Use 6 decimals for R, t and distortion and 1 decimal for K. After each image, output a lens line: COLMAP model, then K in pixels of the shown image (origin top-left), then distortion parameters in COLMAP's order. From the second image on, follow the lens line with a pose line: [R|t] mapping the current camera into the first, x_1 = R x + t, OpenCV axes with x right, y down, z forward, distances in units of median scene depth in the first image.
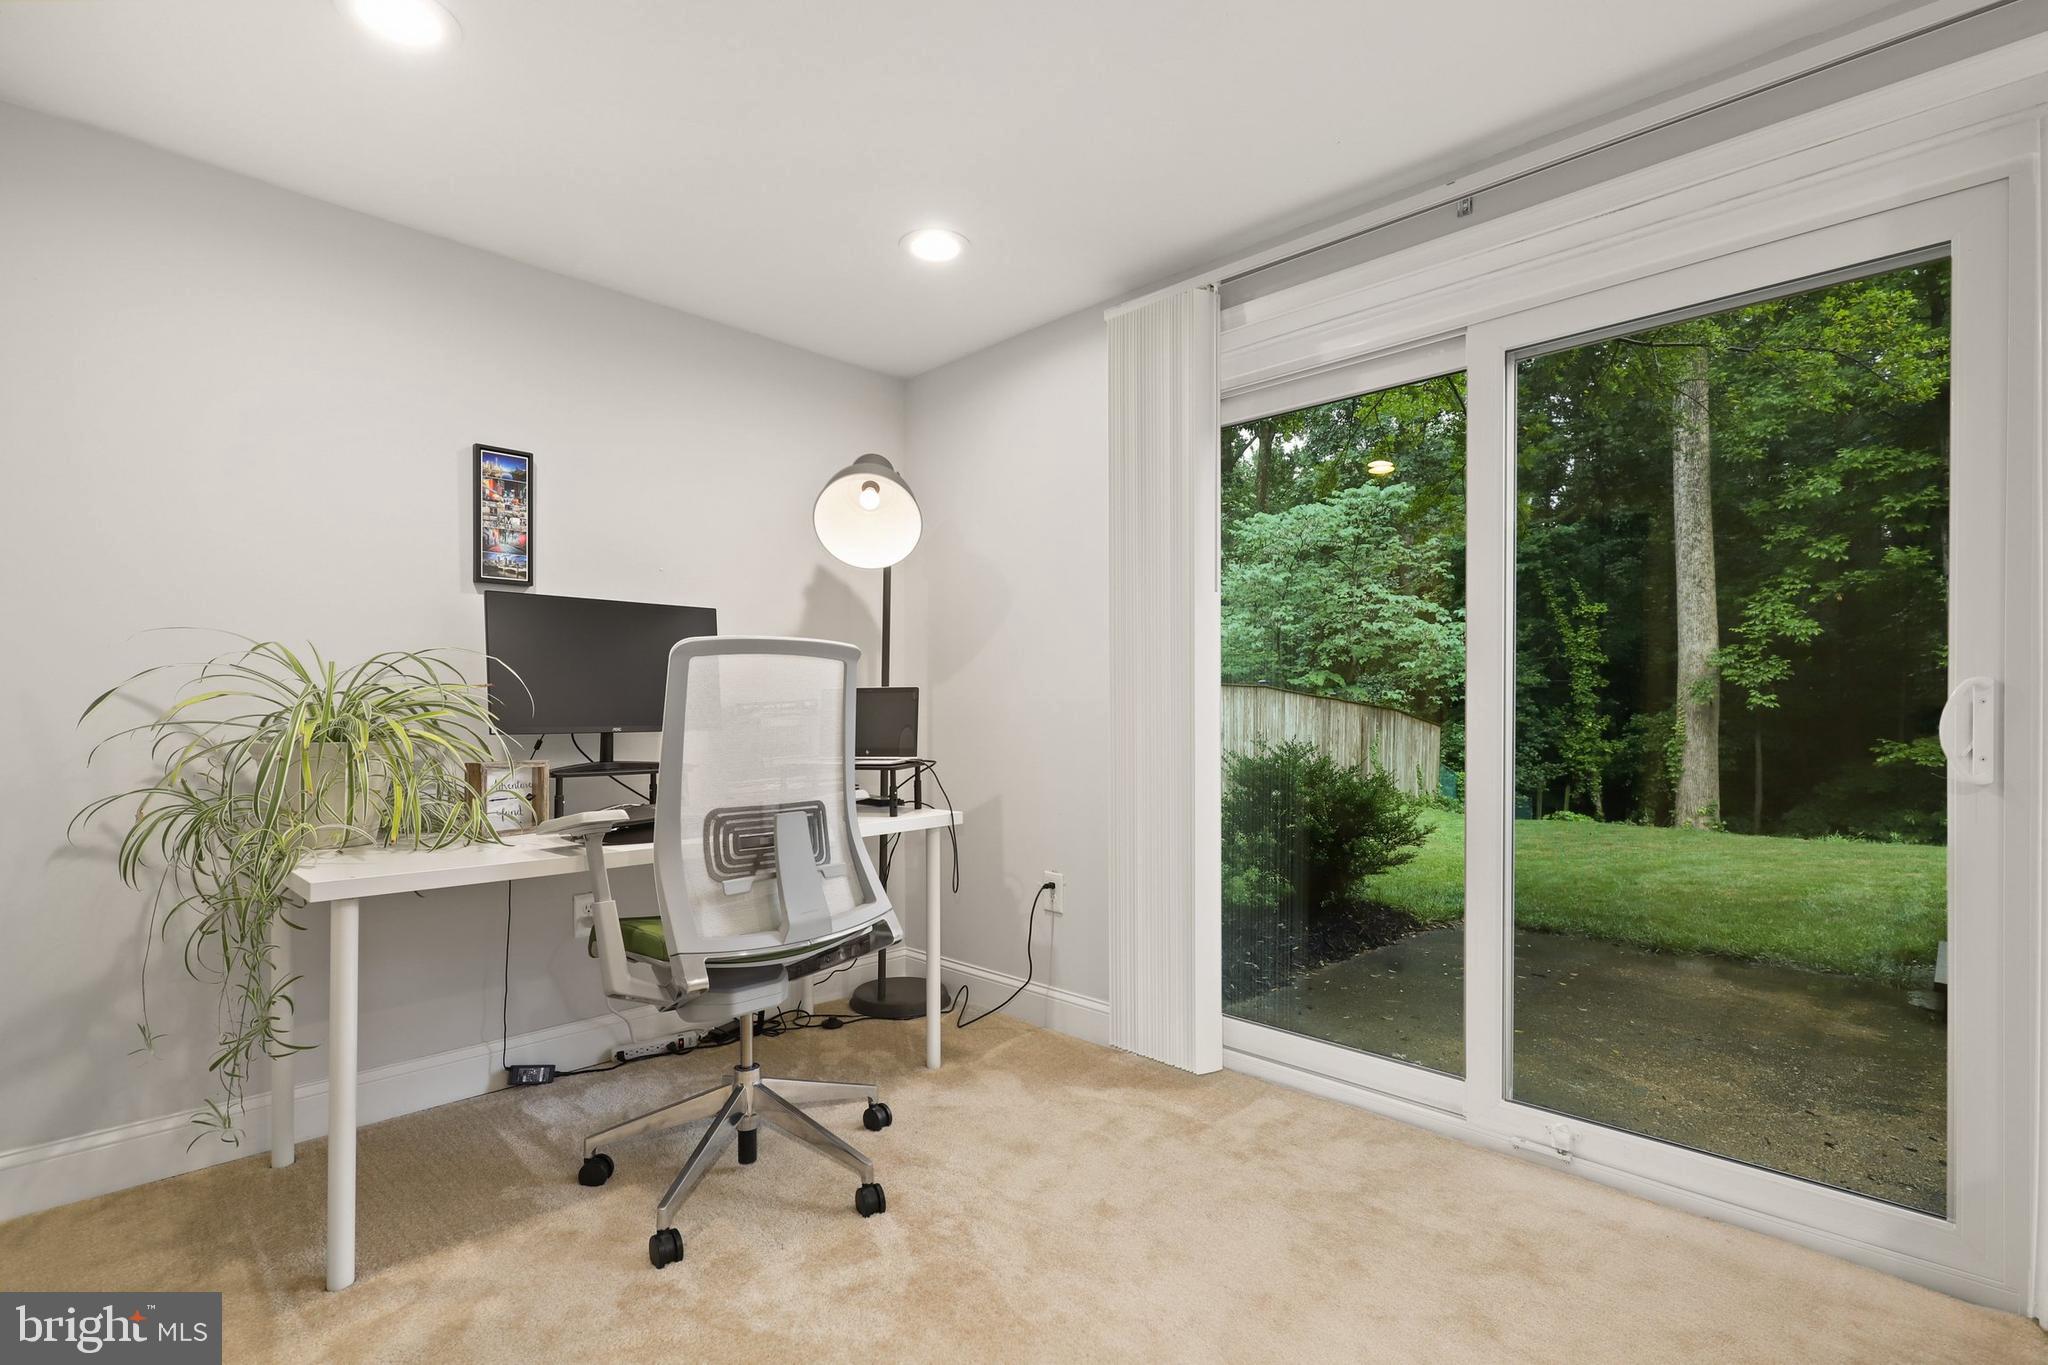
lens RADIAL K [[956.2, 0, 1024.8], [0, 956.2, 710.9], [0, 0, 1]] dist [0.000099, -0.000464]
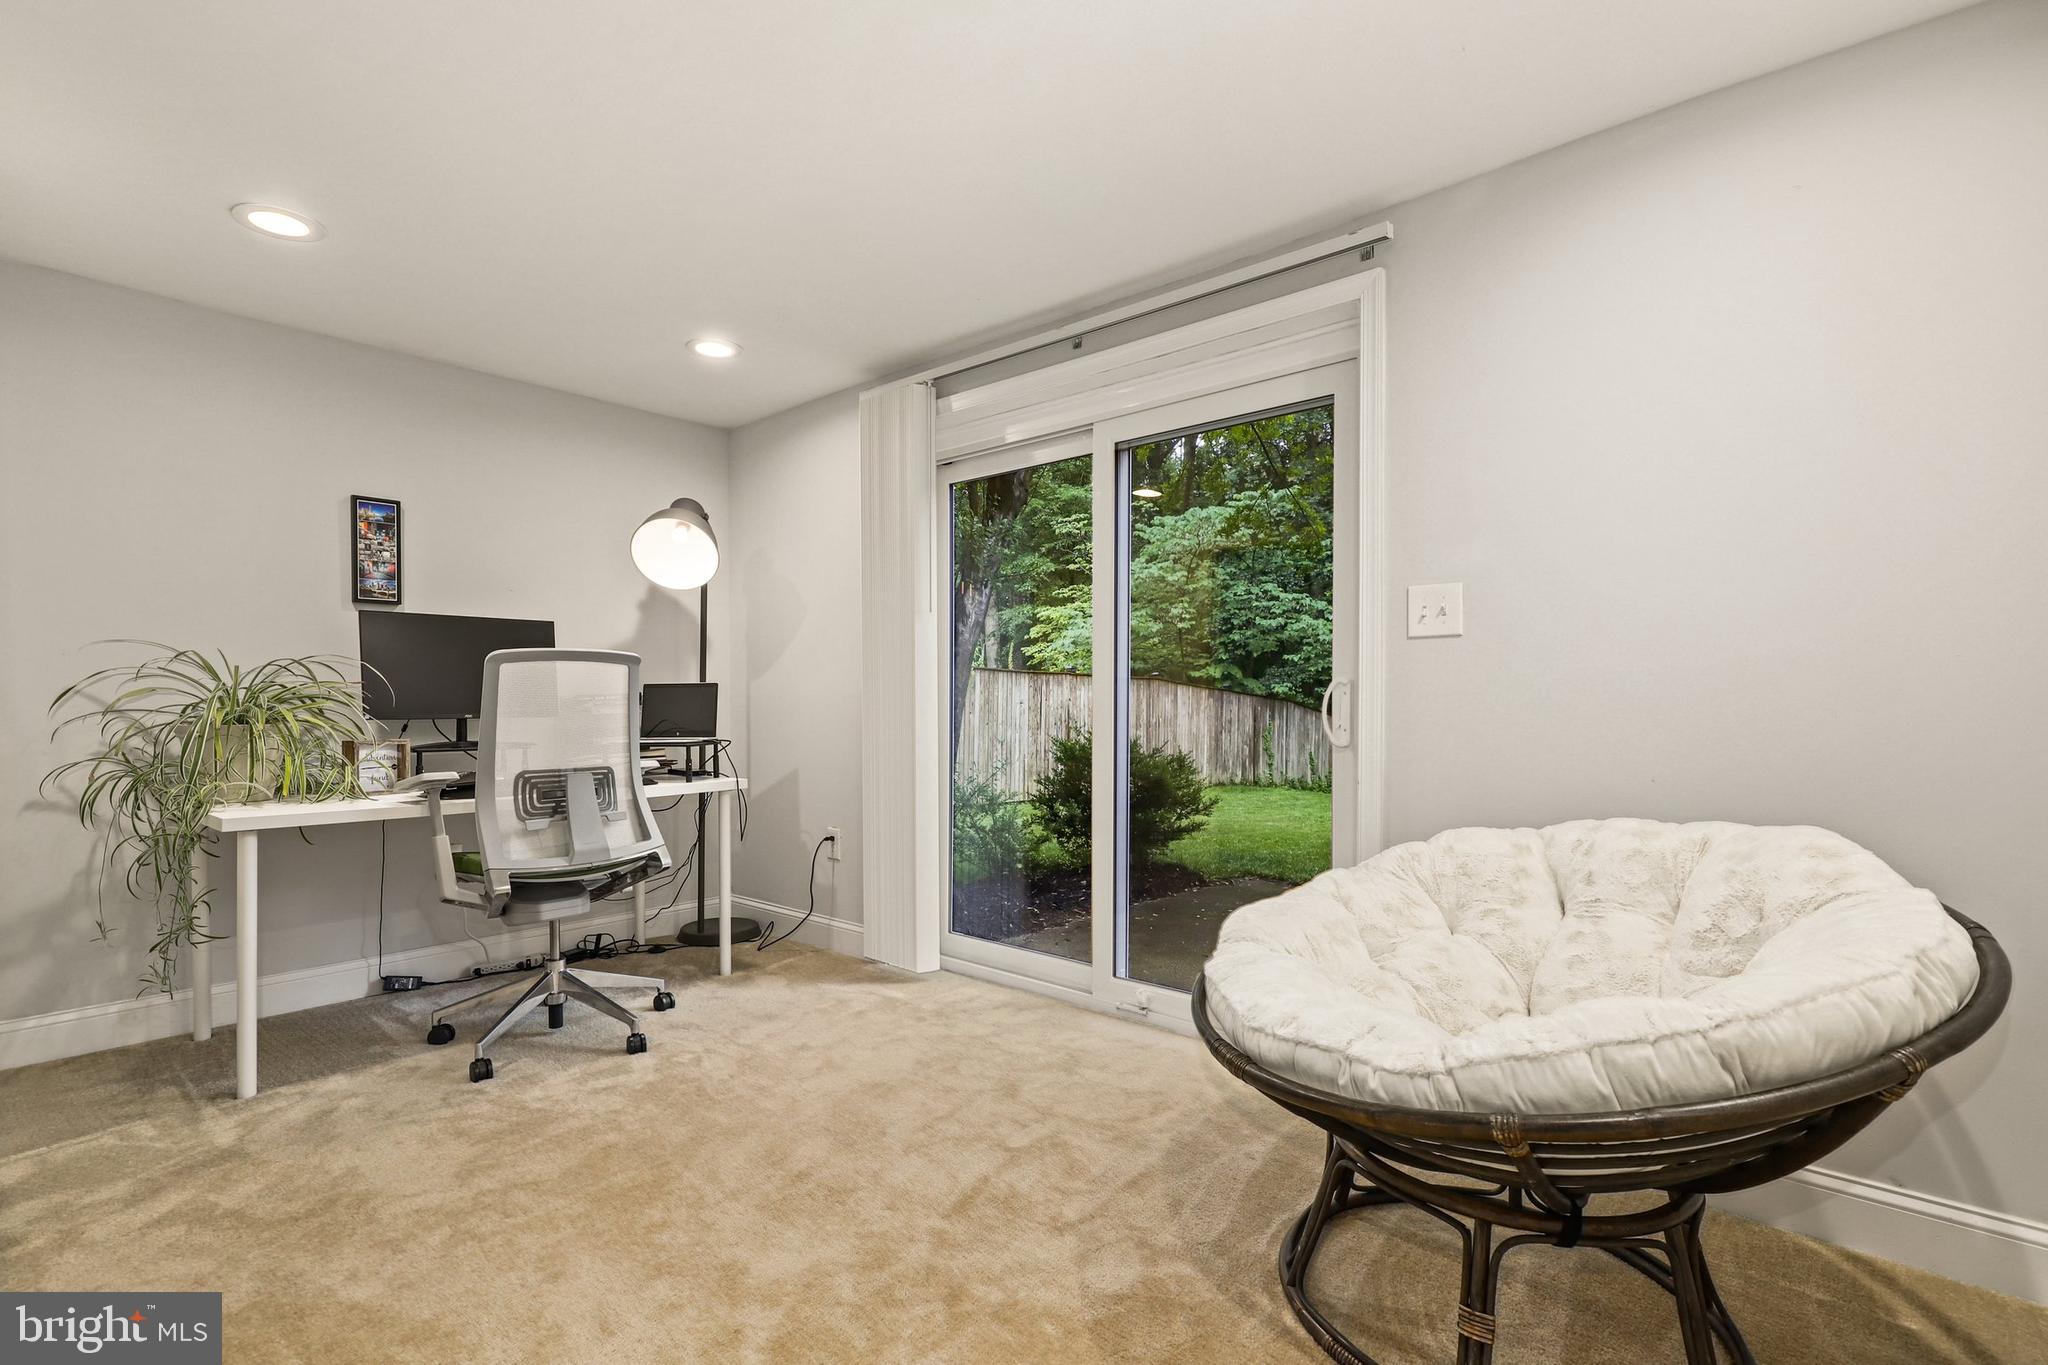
lens RADIAL K [[949.6, 0, 1023.7], [0, 949.6, 711.0], [0, 0, 1]] dist [-0.001375, 0.000250]
pose [[0.998077, -0.002653, 0.061932, 0.274390], [0.002101, 0.999958, 0.008975, 0.002700], [-0.061953, -0.008827, 0.998040, -0.370556]]
